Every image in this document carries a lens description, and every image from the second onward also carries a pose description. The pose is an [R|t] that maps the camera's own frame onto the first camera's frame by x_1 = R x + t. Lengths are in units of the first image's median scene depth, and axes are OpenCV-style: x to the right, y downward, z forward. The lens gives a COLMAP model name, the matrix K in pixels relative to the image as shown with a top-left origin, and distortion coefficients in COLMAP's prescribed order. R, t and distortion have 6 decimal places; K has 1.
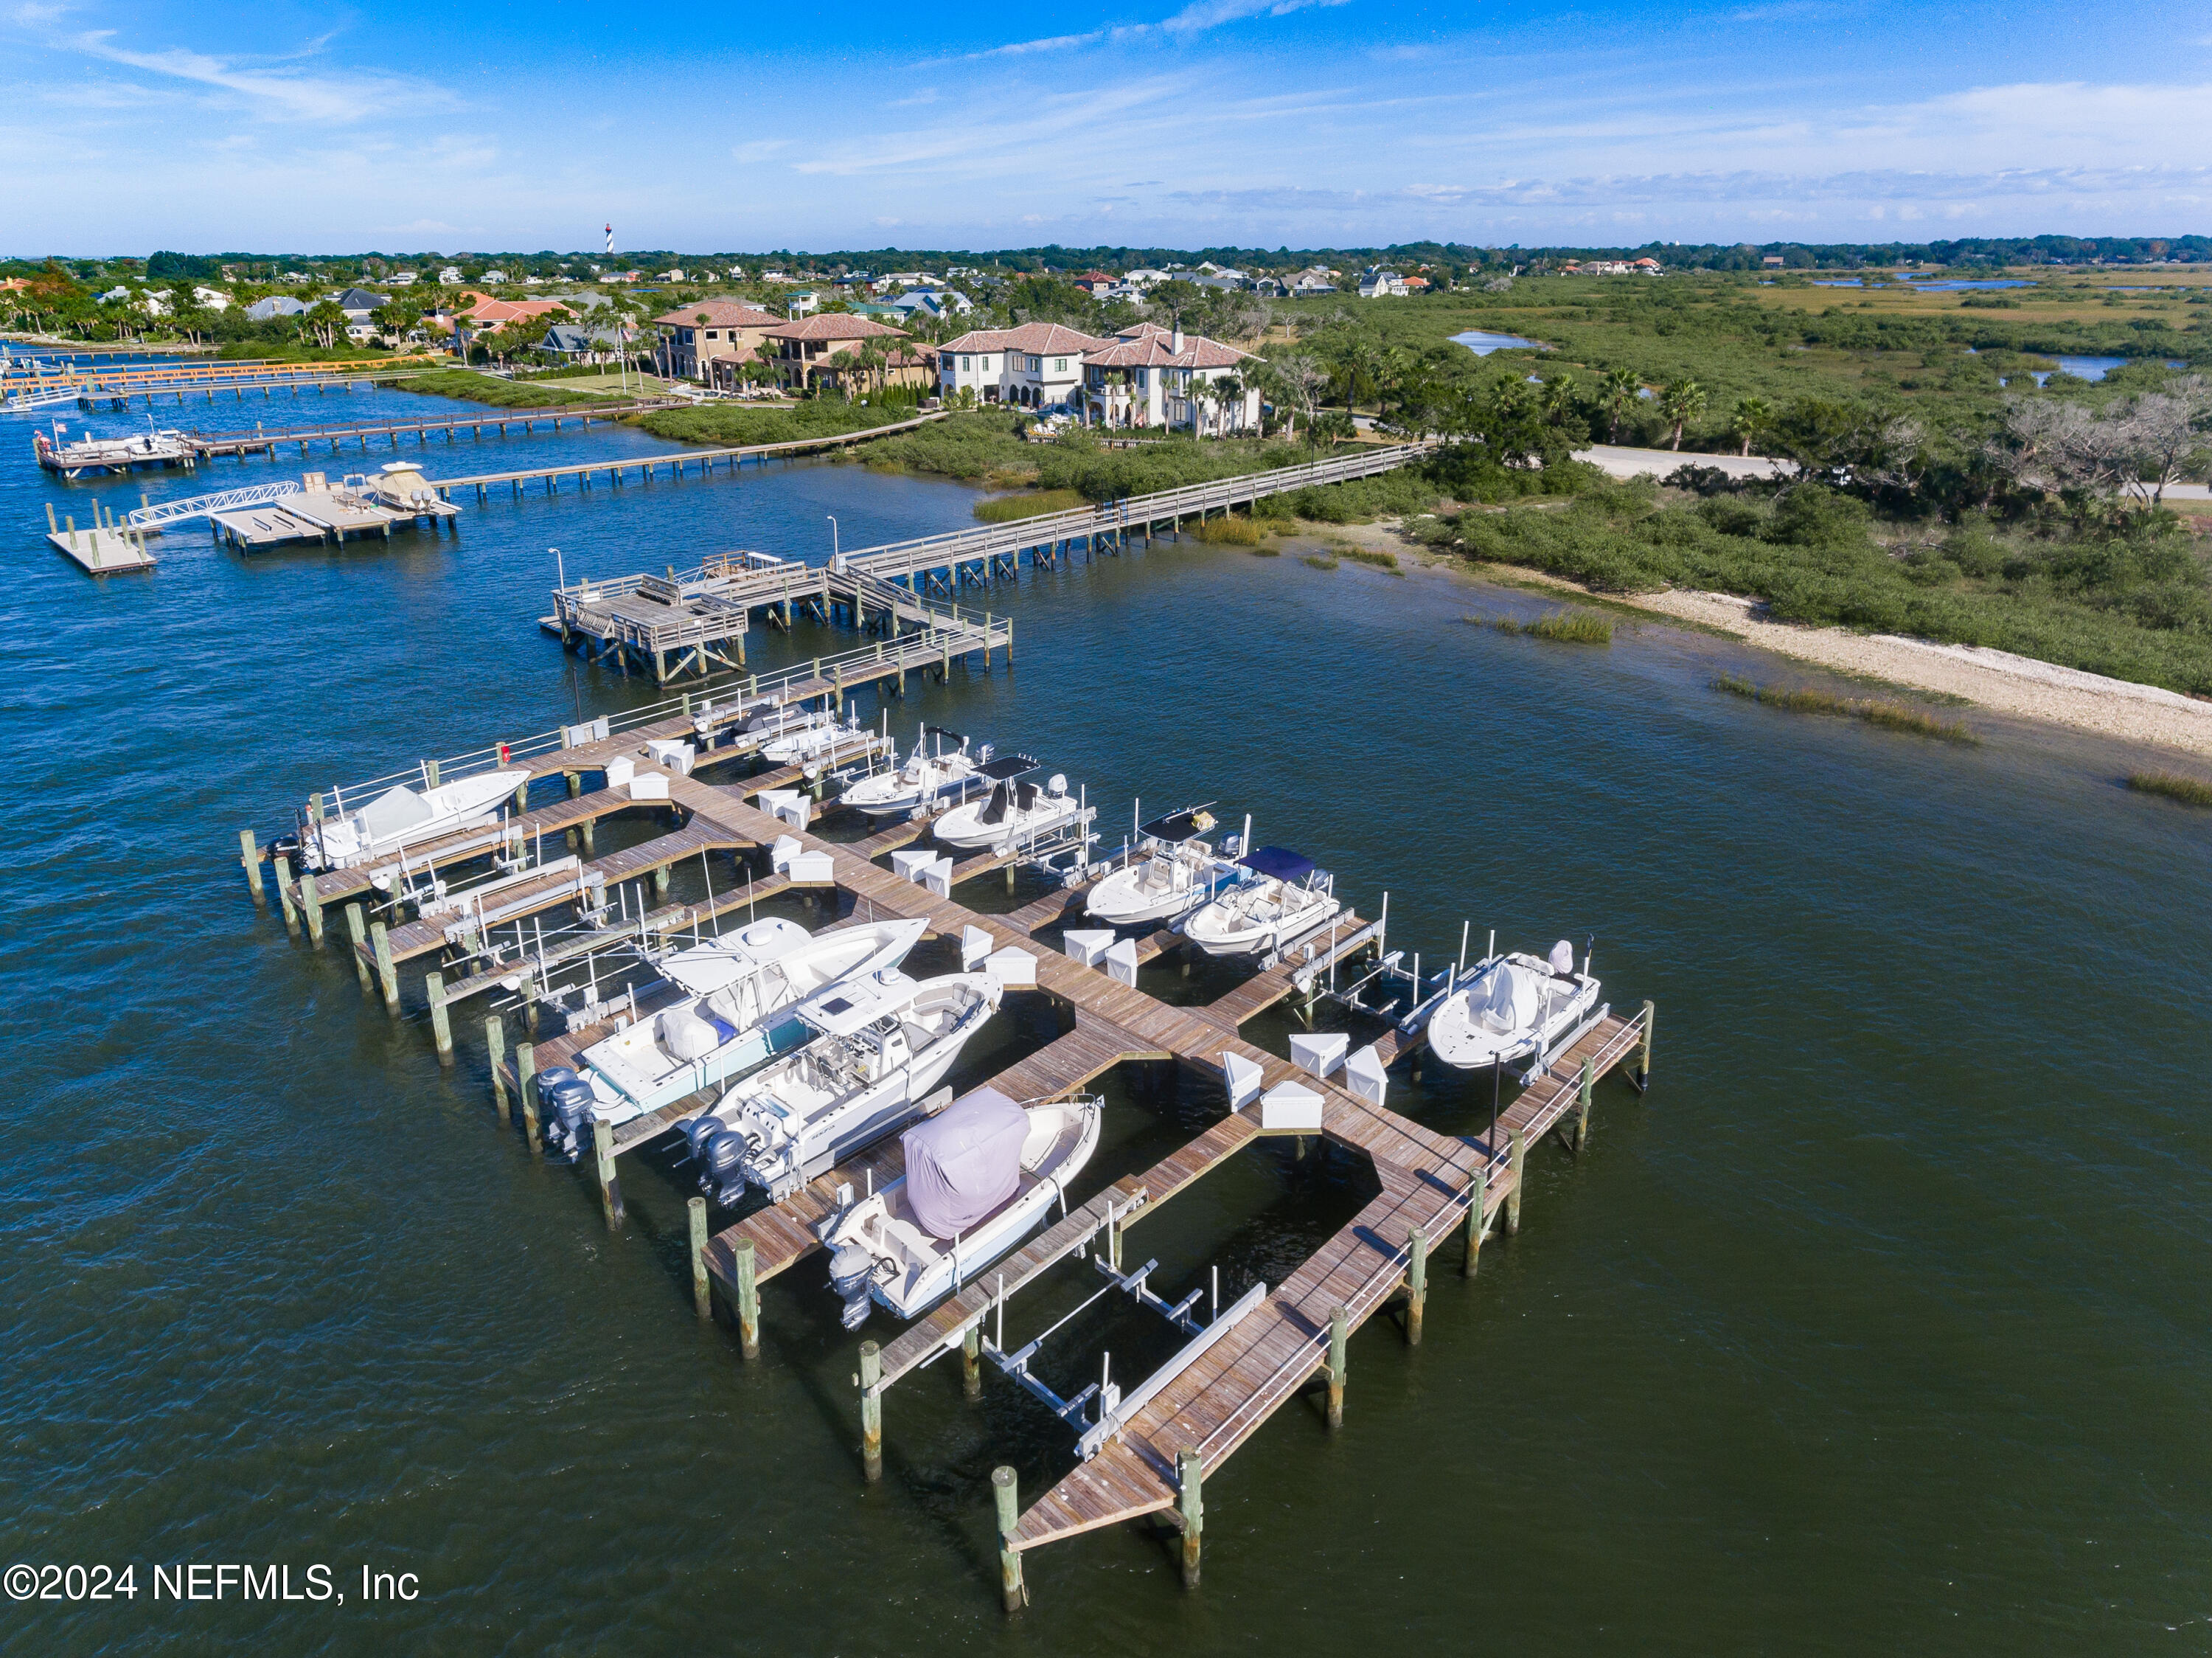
lens RADIAL K [[1305.4, 0, 1076.2], [0, 1305.4, 788.3], [0, 0, 1]] dist [0.024569, -0.002752]
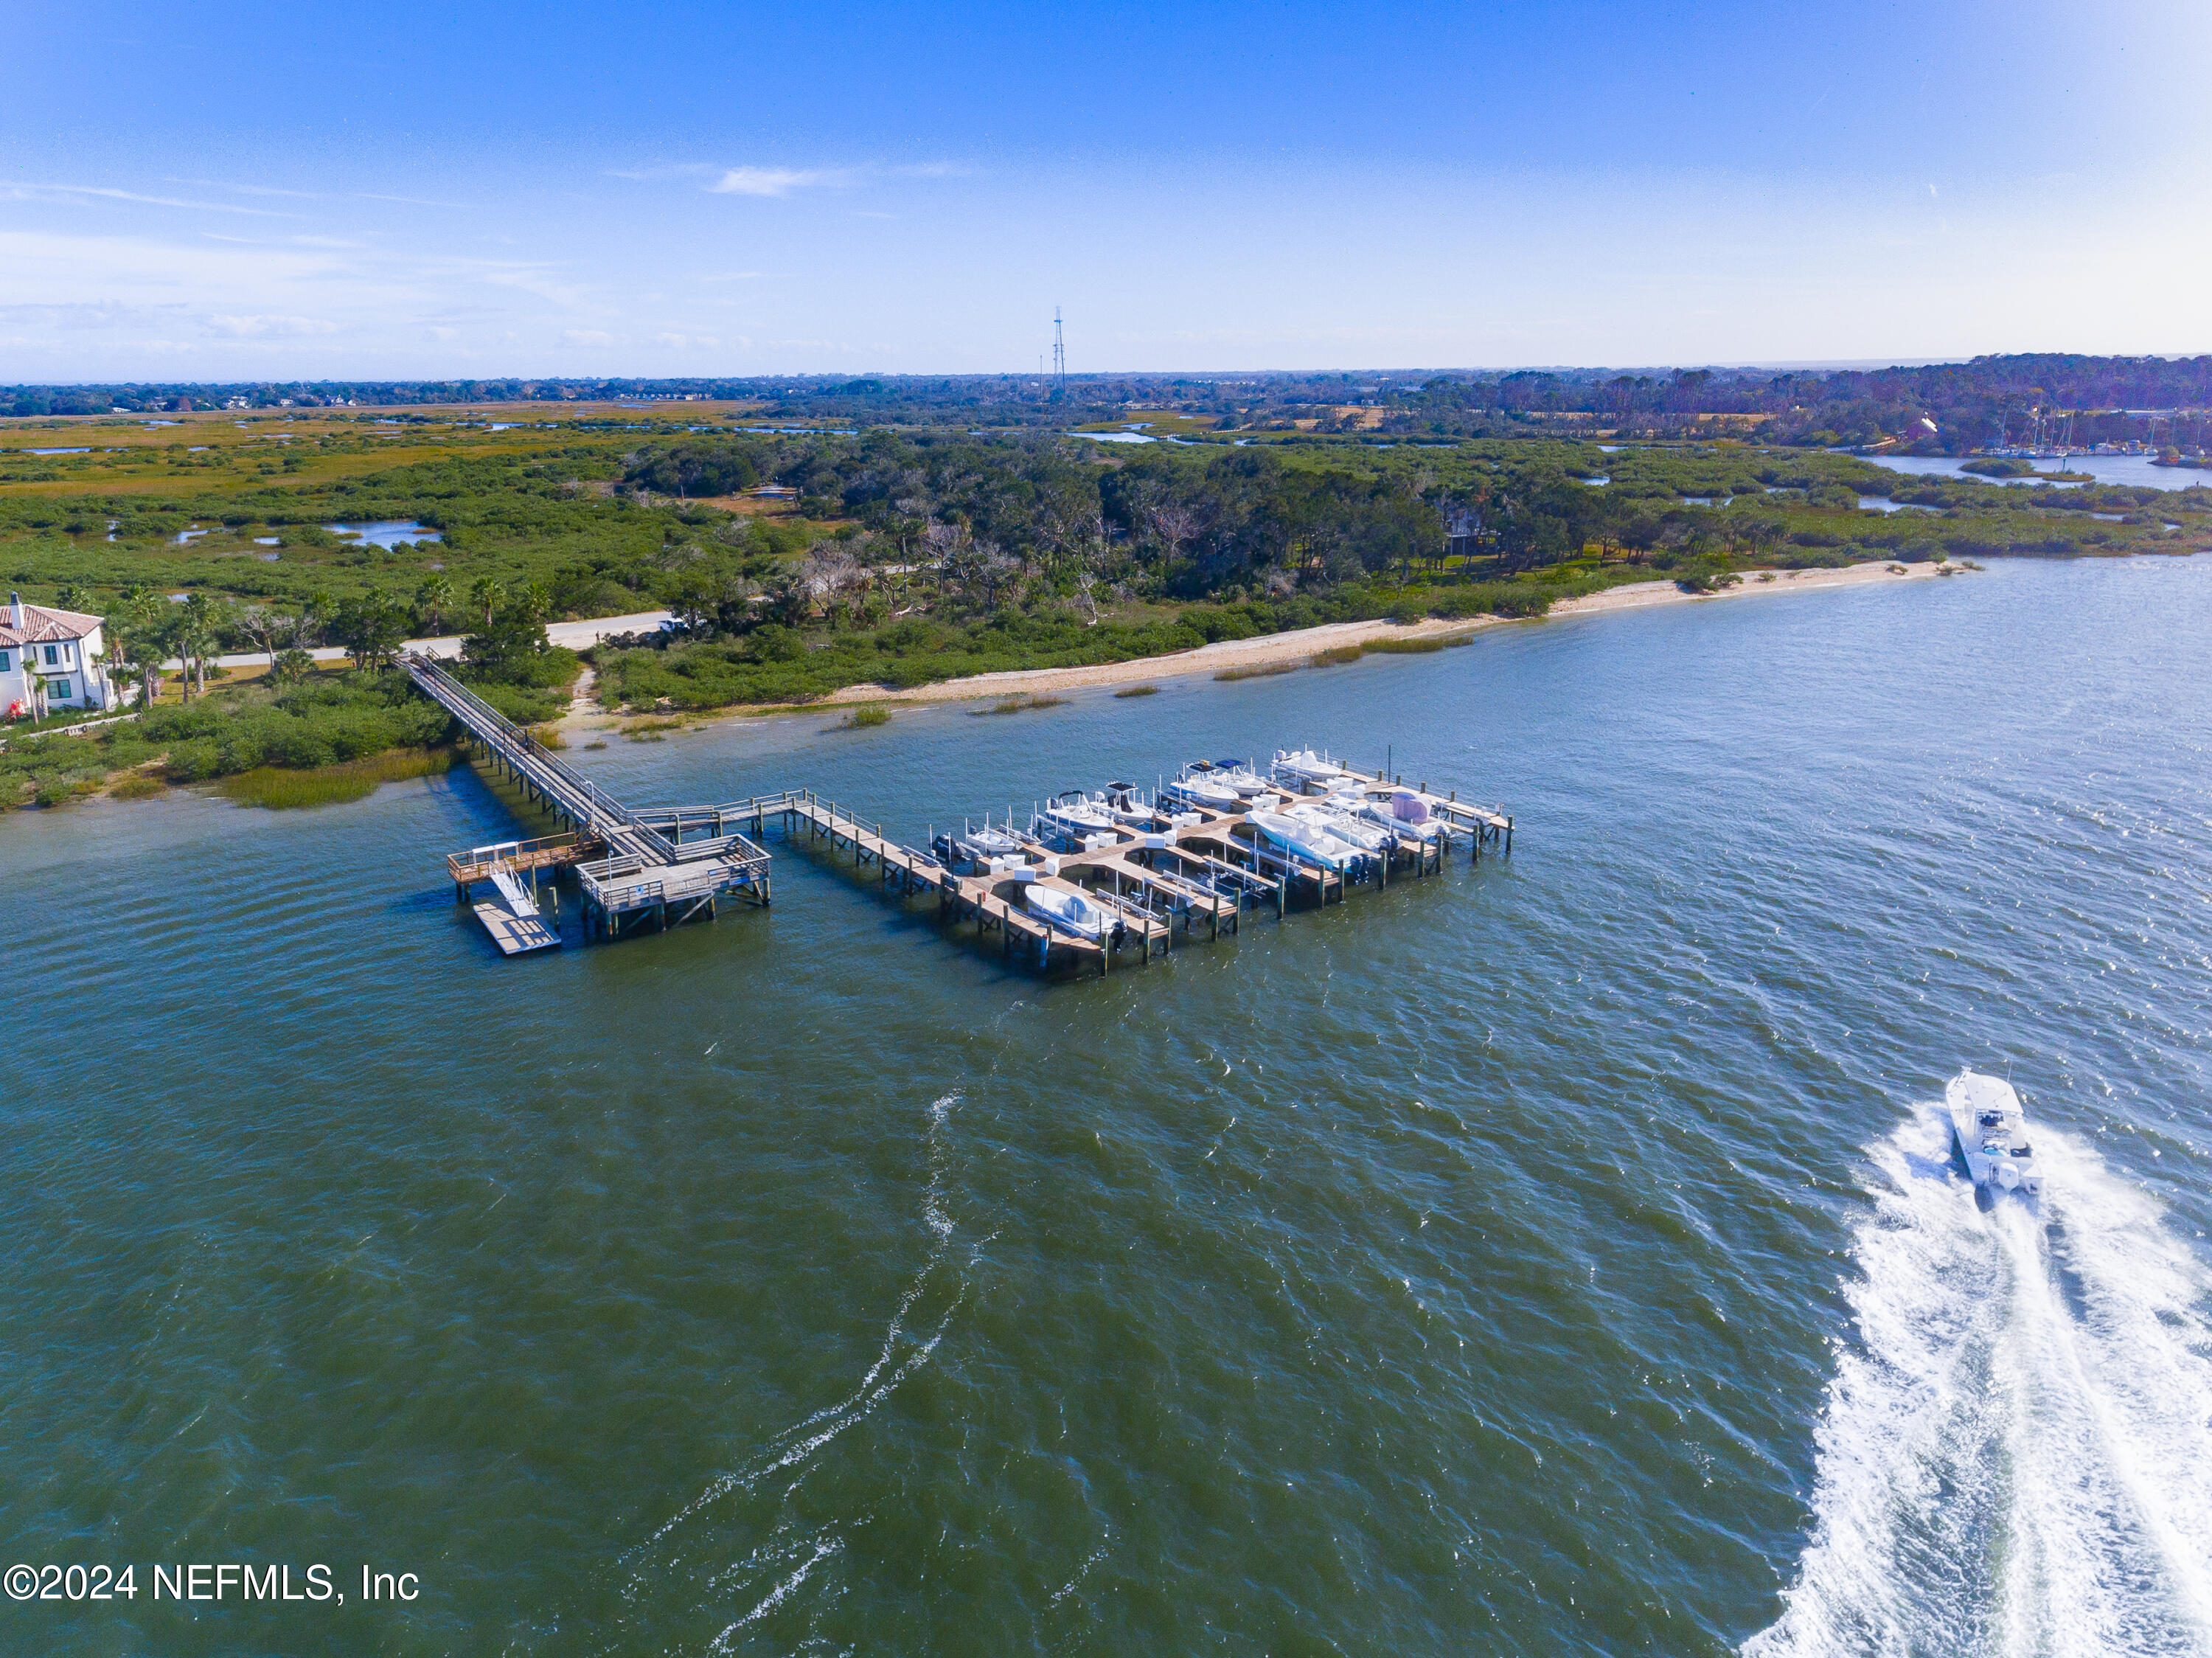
lens RADIAL K [[1299.8, 0, 1106.0], [0, 1299.8, 829.0], [0, 0, 1]] dist [0.014707, 0.001759]
pose [[0.192398, -0.326480, 0.925415, -0.556340], [0.376819, 0.895317, 0.237519, -0.130383], [-0.906085, 0.303016, 0.295281, 0.116460]]
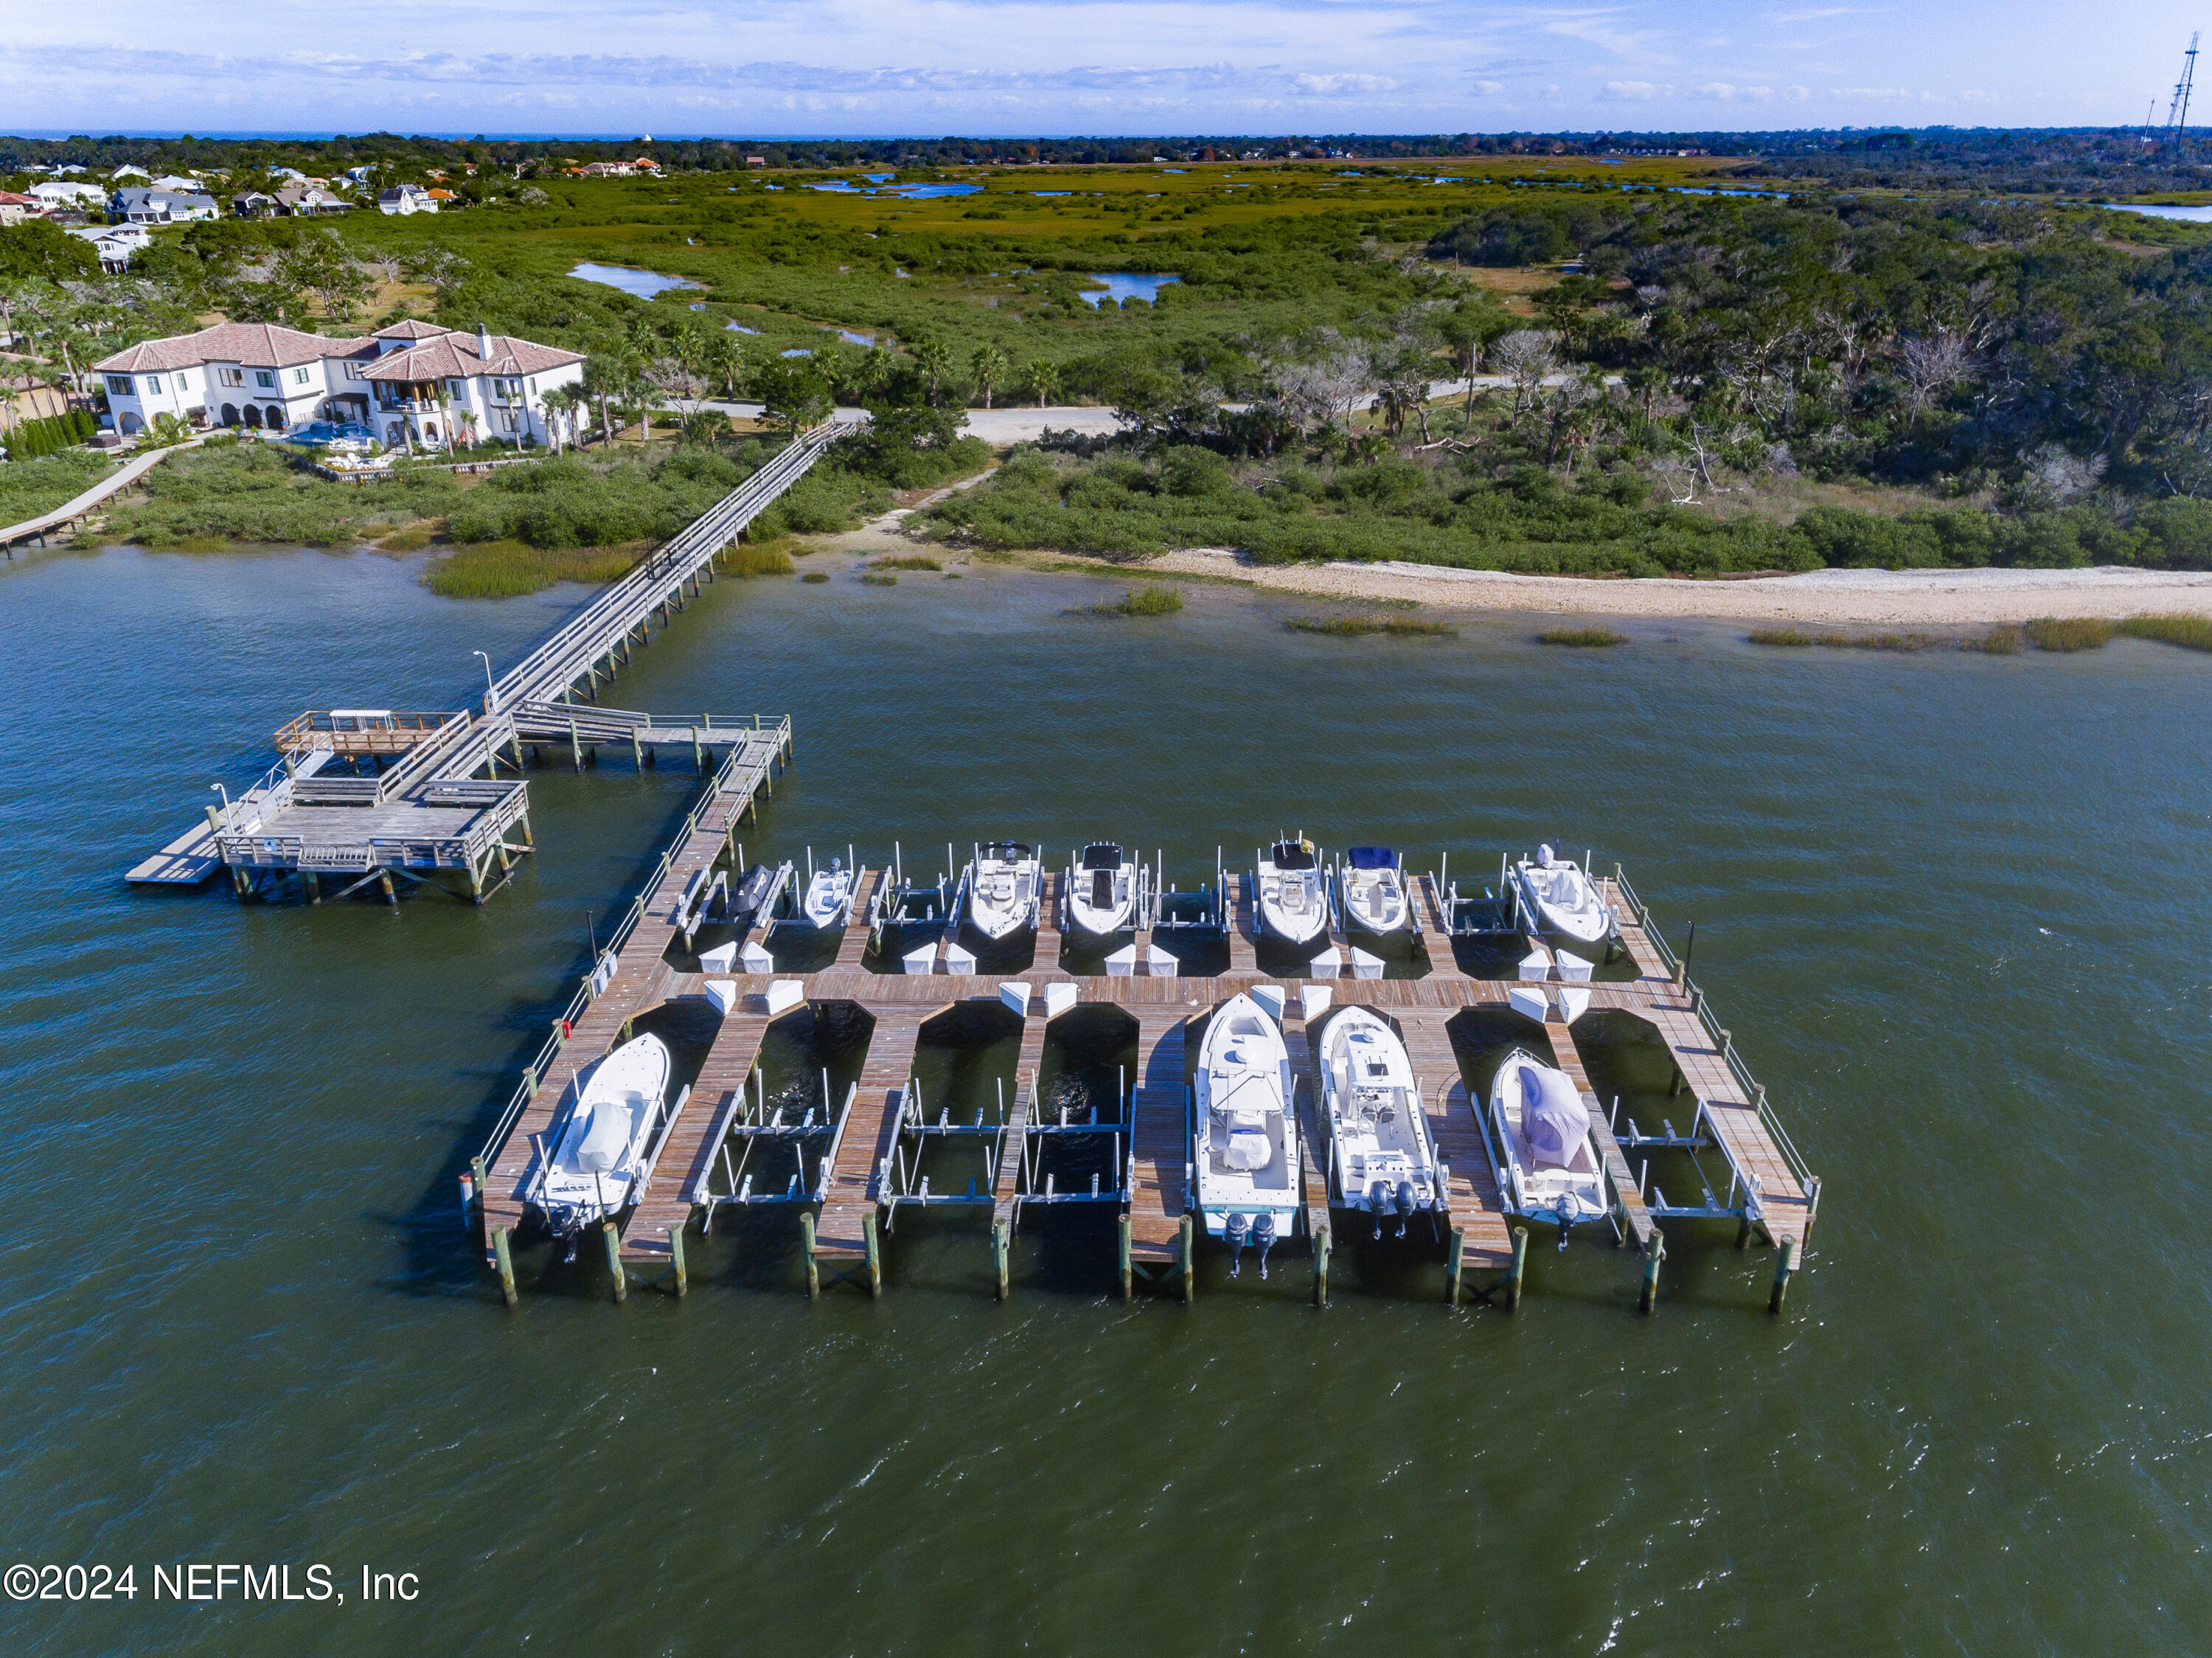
lens RADIAL K [[1299.8, 0, 1106.0], [0, 1299.8, 829.0], [0, 0, 1]] dist [0.014707, 0.001759]
pose [[0.735181, -0.320757, 0.597180, -0.221436], [0.254383, 0.947126, 0.195553, -0.080069], [-0.628330, 0.008145, 0.777904, 0.026580]]
